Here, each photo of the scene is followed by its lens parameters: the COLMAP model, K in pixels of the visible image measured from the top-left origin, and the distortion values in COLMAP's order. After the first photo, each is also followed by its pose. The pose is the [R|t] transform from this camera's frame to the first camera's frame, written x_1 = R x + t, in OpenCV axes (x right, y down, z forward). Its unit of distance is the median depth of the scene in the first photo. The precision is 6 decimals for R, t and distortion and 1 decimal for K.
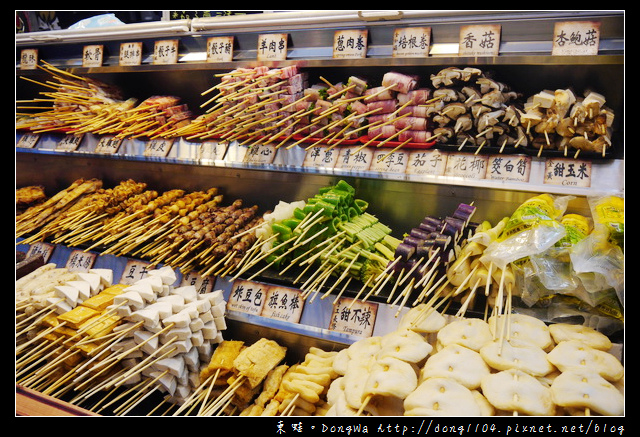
lens RADIAL K [[540.7, 0, 320.0], [0, 540.7, 218.5], [0, 0, 1]] dist [-0.038169, -0.003190]
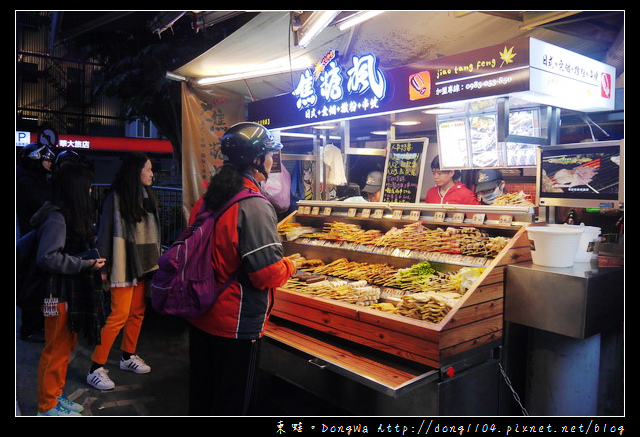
lens RADIAL K [[540.7, 0, 320.0], [0, 540.7, 218.5], [0, 0, 1]] dist [-0.038169, -0.003190]
pose [[0.909643, 0.083045, -0.407005, 0.585784], [-0.195192, 0.950353, -0.242340, 0.453362], [0.366673, 0.299887, 0.880692, -1.579684]]
